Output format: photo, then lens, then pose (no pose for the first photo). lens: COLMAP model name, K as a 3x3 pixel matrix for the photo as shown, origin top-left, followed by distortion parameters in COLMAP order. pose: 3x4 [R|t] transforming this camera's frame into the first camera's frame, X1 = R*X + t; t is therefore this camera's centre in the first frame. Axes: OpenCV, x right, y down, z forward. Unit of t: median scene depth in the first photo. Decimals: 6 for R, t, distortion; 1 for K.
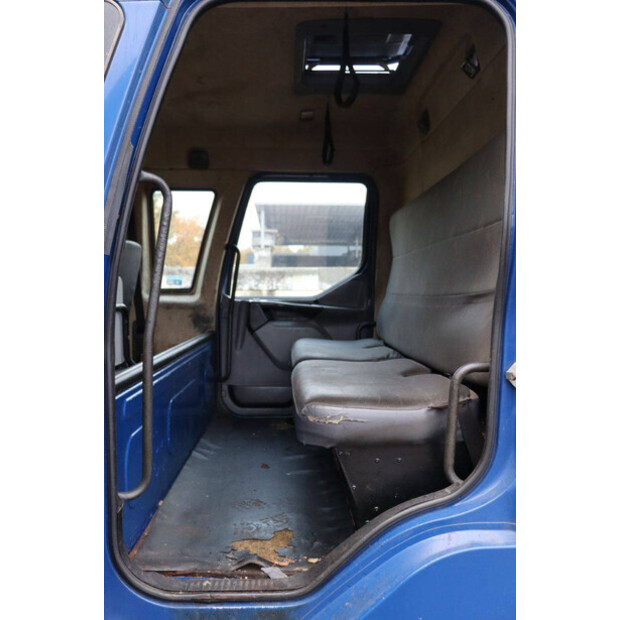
lens RADIAL K [[601.0, 0, 310.0], [0, 601.0, 310.0], [0, 0, 1]] dist [-0.107432, -0.000682]
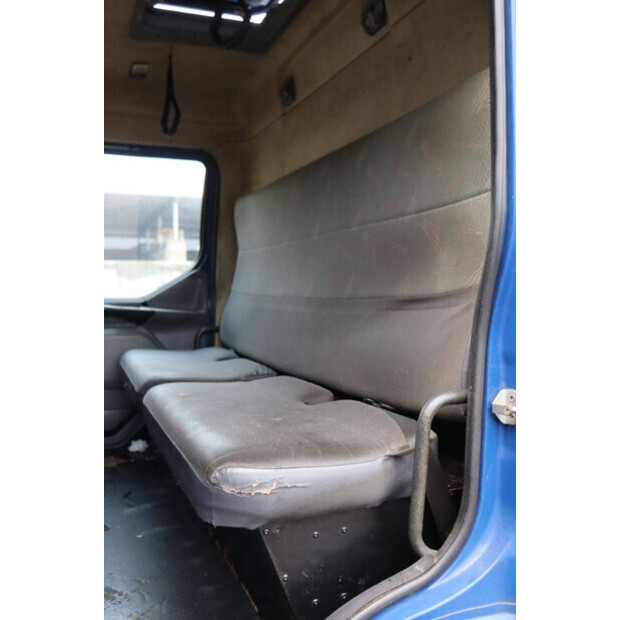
lens RADIAL K [[604.6, 0, 310.0], [0, 604.6, 310.0], [0, 0, 1]] dist [-0.132263, 0.122313]
pose [[0.934891, -0.011661, 0.354745, -0.096835], [0.008753, 0.999914, 0.009801, -0.015611], [-0.354828, -0.006058, 0.934912, 0.232226]]
